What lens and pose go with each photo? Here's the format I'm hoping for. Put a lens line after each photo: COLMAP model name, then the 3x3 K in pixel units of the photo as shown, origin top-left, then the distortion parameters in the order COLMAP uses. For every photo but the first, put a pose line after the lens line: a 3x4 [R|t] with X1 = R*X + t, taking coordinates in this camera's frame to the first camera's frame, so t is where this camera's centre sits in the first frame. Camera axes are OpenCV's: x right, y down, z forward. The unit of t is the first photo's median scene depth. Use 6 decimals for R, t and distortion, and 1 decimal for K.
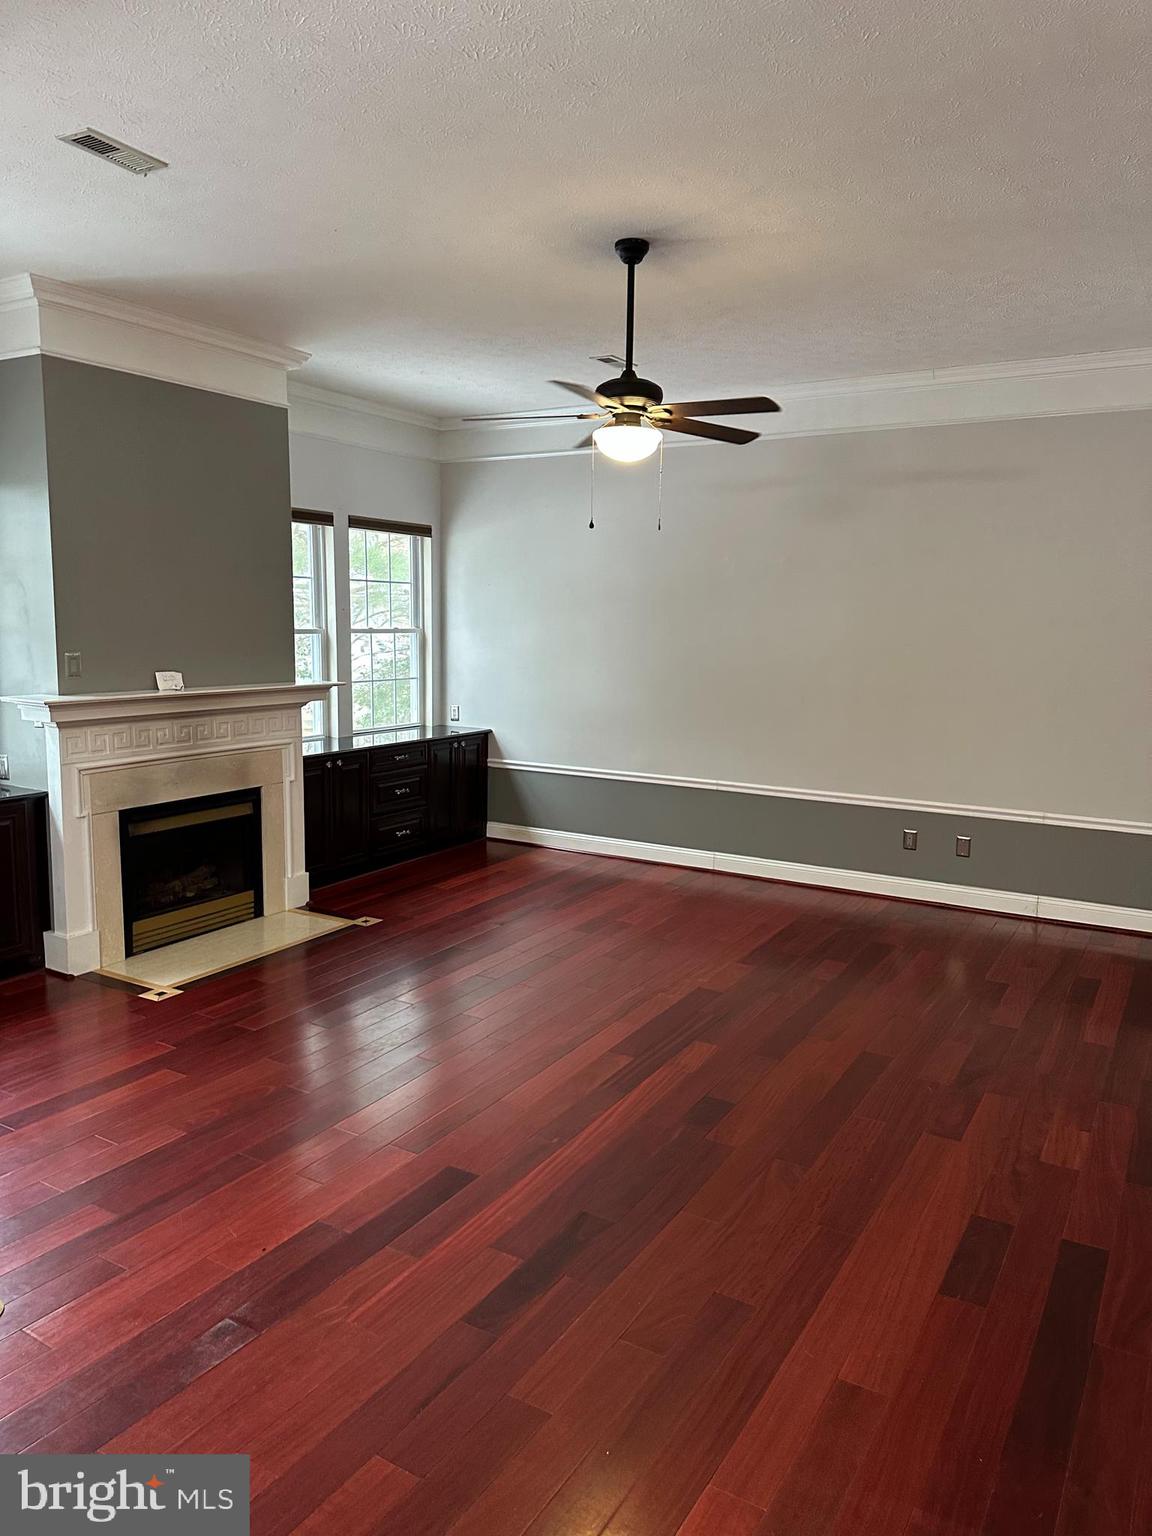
lens RADIAL K [[1131.7, 0, 542.0], [0, 1131.7, 770.5], [0, 0, 1]] dist [-0.003118, -0.003138]
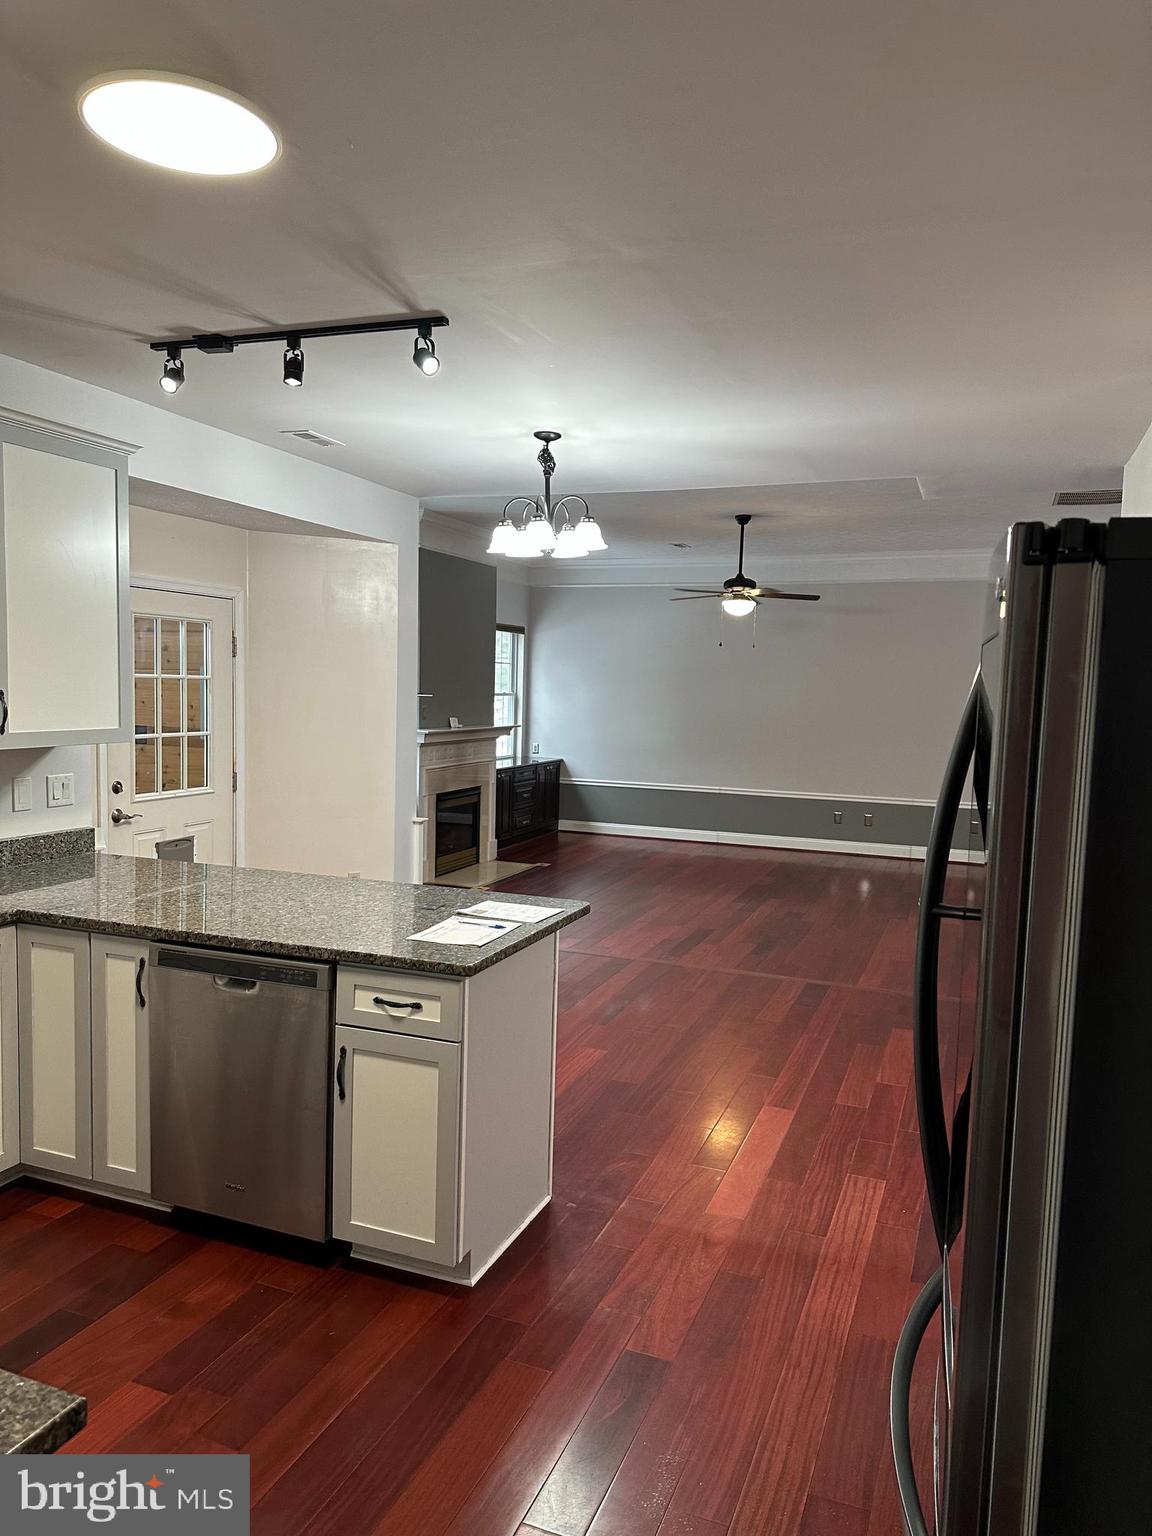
lens RADIAL K [[1070.5, 0, 572.5], [0, 1070.5, 776.2], [0, 0, 1]] dist [-0.000928, -0.001114]
pose [[0.986967, -0.003065, 0.160891, -0.384370], [0.010616, 0.998881, -0.046093, 0.078366], [-0.160569, 0.047201, 0.985895, -0.625197]]
